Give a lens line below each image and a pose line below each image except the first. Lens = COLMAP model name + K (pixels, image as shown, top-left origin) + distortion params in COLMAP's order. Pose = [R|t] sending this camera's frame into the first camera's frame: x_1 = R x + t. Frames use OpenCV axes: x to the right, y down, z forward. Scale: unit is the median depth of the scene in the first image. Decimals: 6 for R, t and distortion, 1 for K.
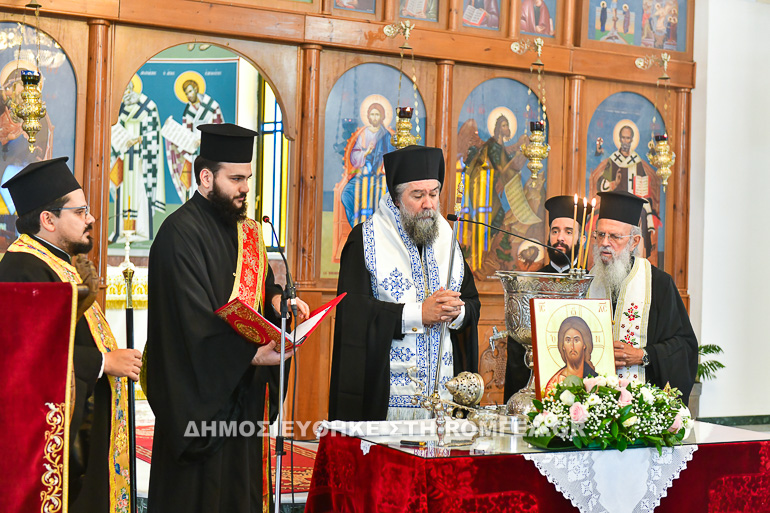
lens RADIAL K [[1299.5, 0, 385.0], [0, 1299.5, 256.5], [0, 0, 1]] dist [0.010440, -0.097061]
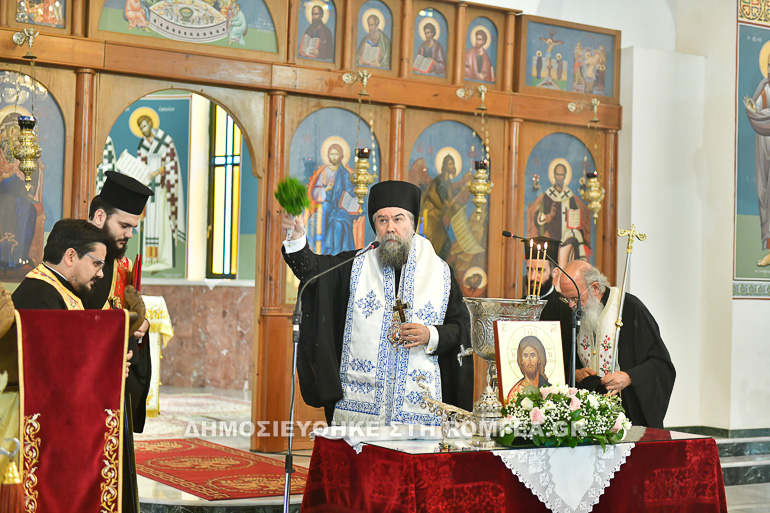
lens RADIAL K [[1299.5, 0, 385.0], [0, 1299.5, 256.5], [0, 0, 1]] dist [0.010440, -0.097061]
pose [[0.998175, -0.002613, 0.060336, -0.034796], [0.003744, 0.999819, -0.018630, -0.002699], [-0.060277, 0.018822, 0.998004, -0.104879]]
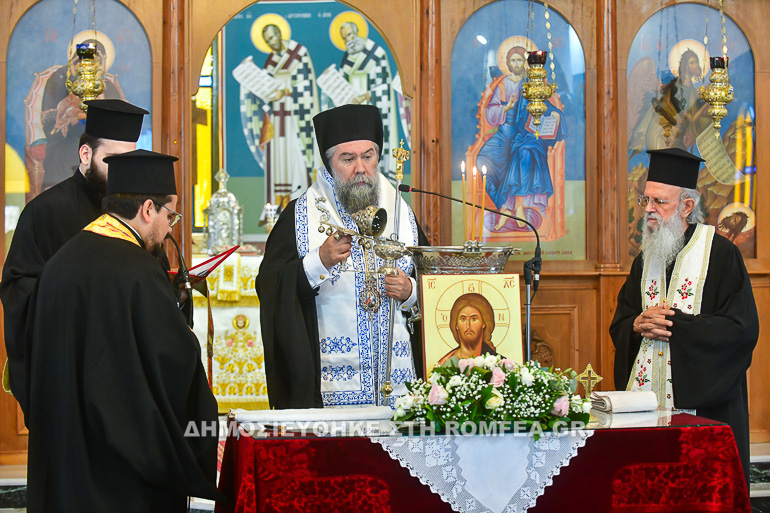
lens RADIAL K [[1864.9, 0, 385.0], [0, 1864.9, 256.5], [0, 0, 1]] dist [-0.165863, -0.335243]
pose [[0.953600, -0.032987, -0.299263, 0.289415], [0.036022, 0.999340, 0.004632, 0.007126], [0.298913, -0.015197, 0.954160, -0.165794]]
